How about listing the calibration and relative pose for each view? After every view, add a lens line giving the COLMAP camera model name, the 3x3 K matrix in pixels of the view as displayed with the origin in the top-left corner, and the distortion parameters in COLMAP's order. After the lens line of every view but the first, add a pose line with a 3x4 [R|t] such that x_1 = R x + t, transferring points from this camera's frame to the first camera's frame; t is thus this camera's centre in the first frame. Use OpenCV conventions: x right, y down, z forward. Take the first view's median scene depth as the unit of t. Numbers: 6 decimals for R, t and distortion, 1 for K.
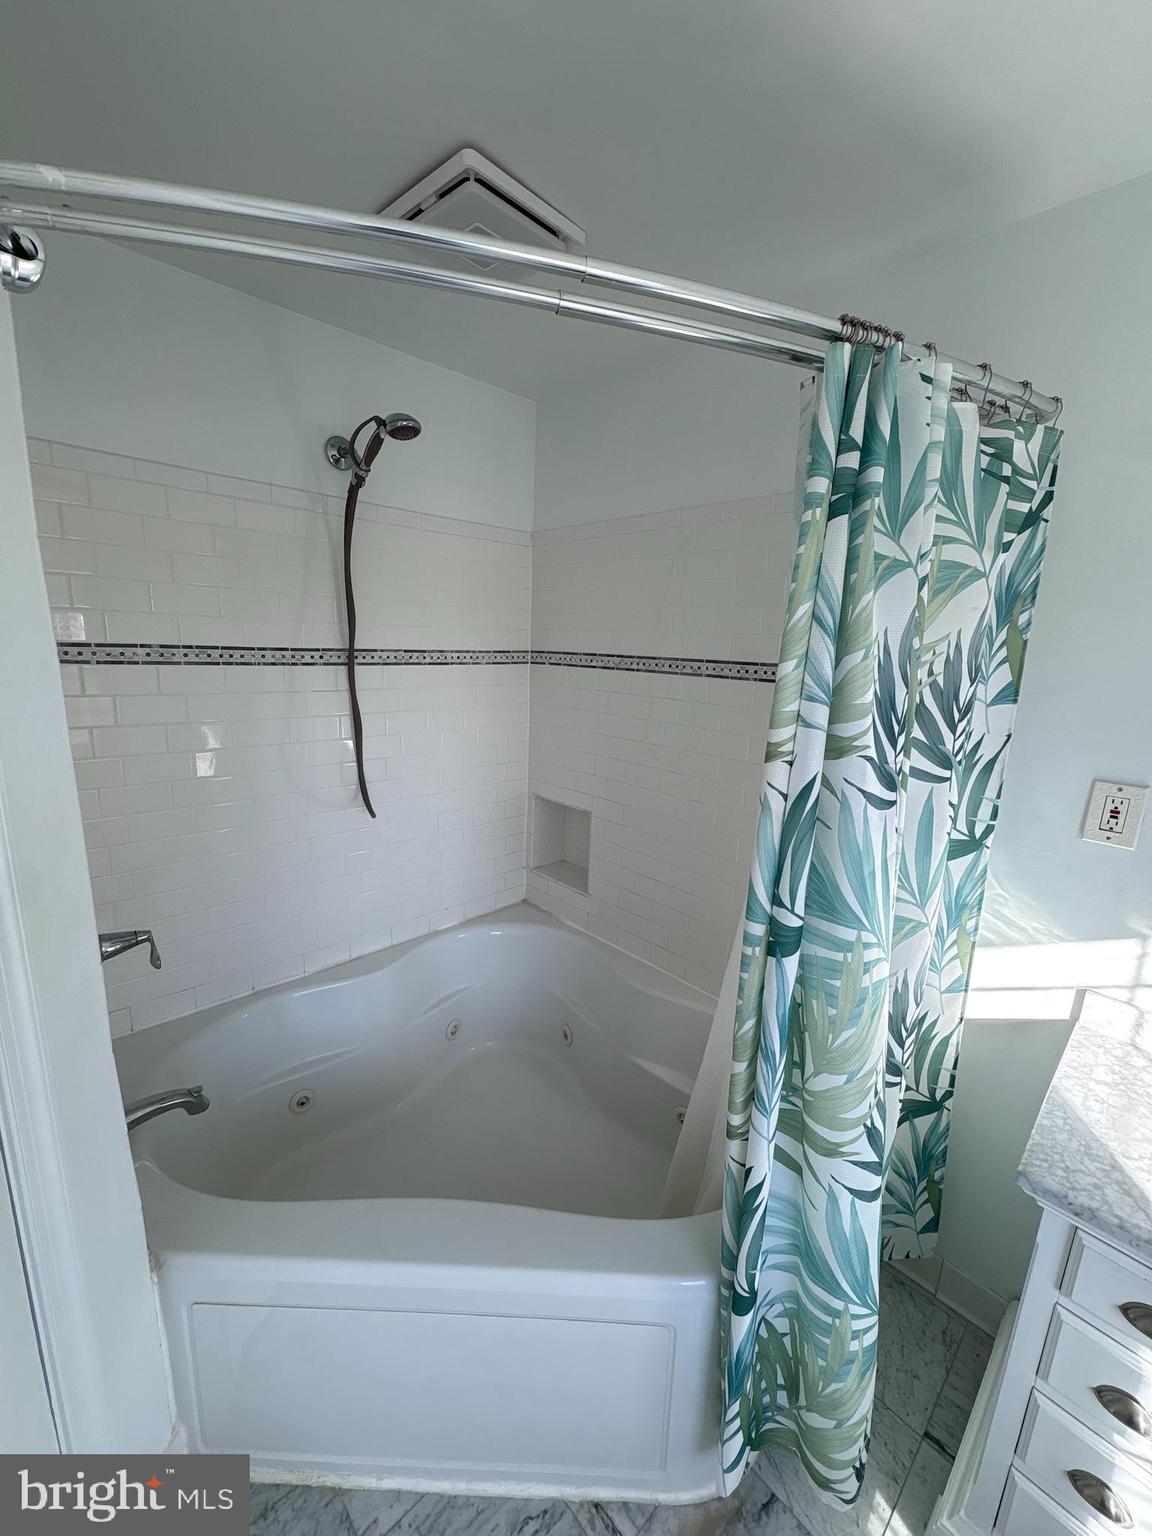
lens RADIAL K [[622.8, 0, 574.8], [0, 622.8, 761.3], [0, 0, 1]] dist [0.000515, 0.000002]
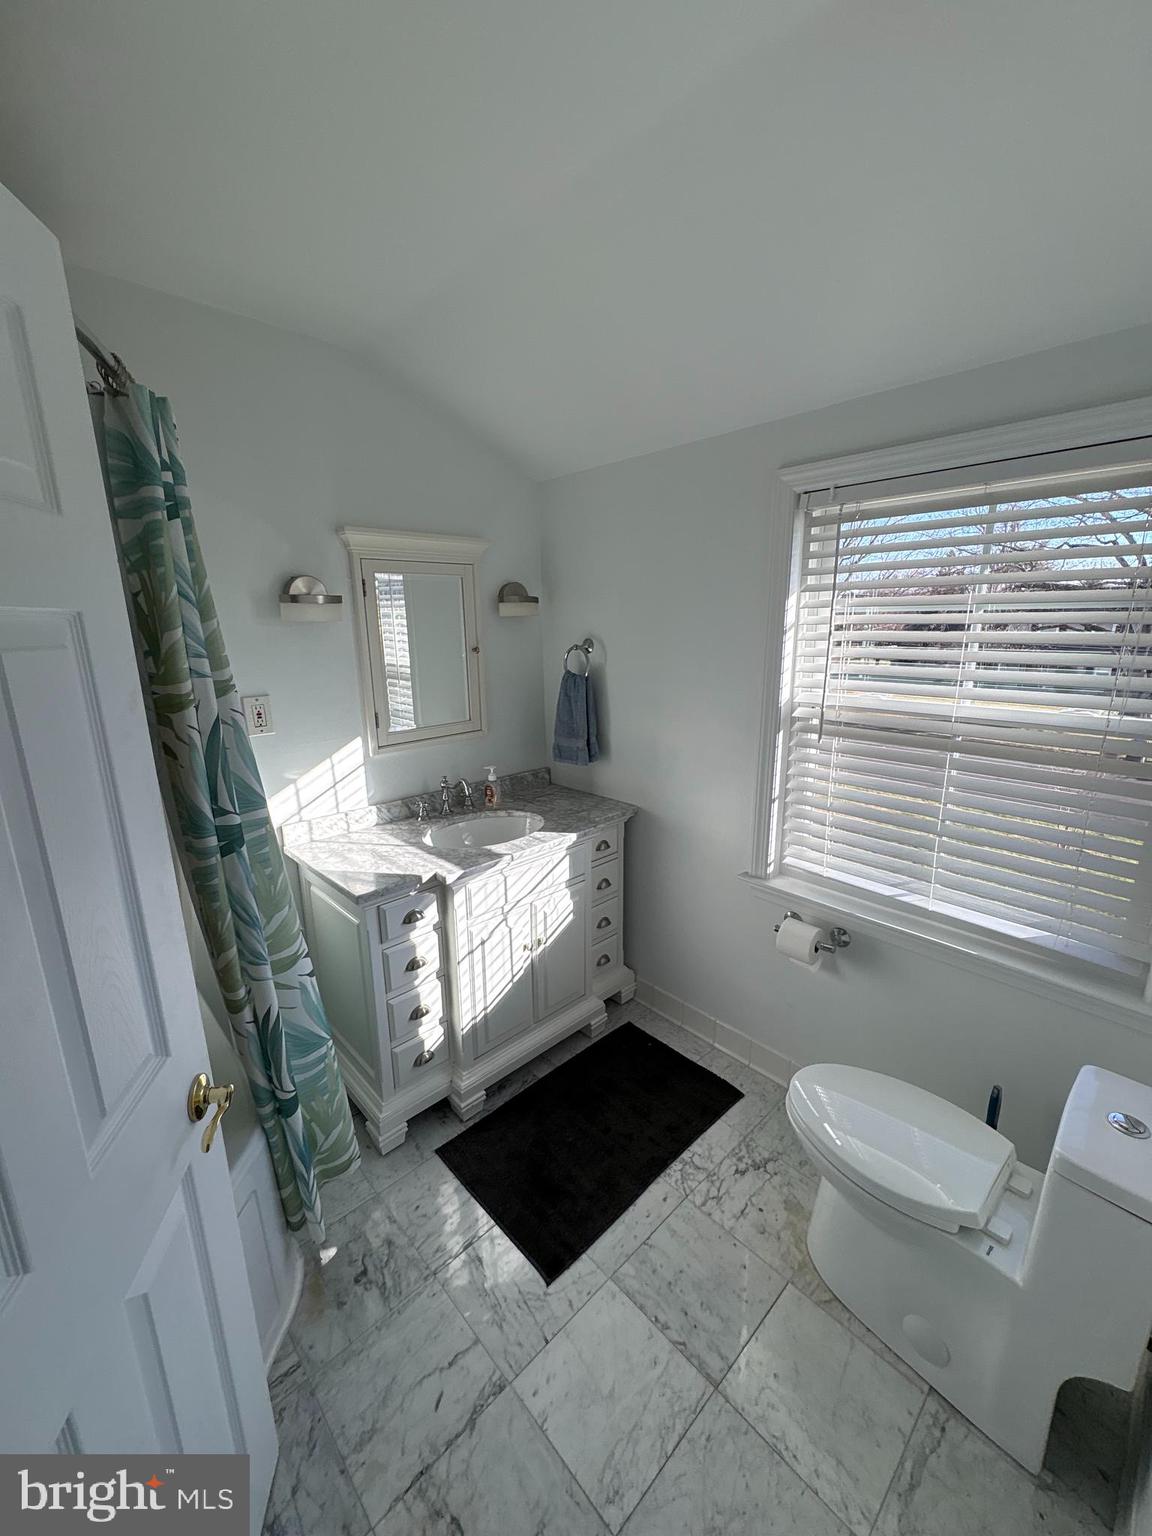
lens RADIAL K [[606.5, 0, 582.2], [0, 606.5, 771.4], [0, 0, 1]] dist [0.000587, -0.000026]
pose [[-0.005153, -0.290152, 0.956967, -0.898505], [0.224613, 0.932190, 0.283849, -0.050617], [-0.974434, 0.216410, 0.060369, 0.160275]]
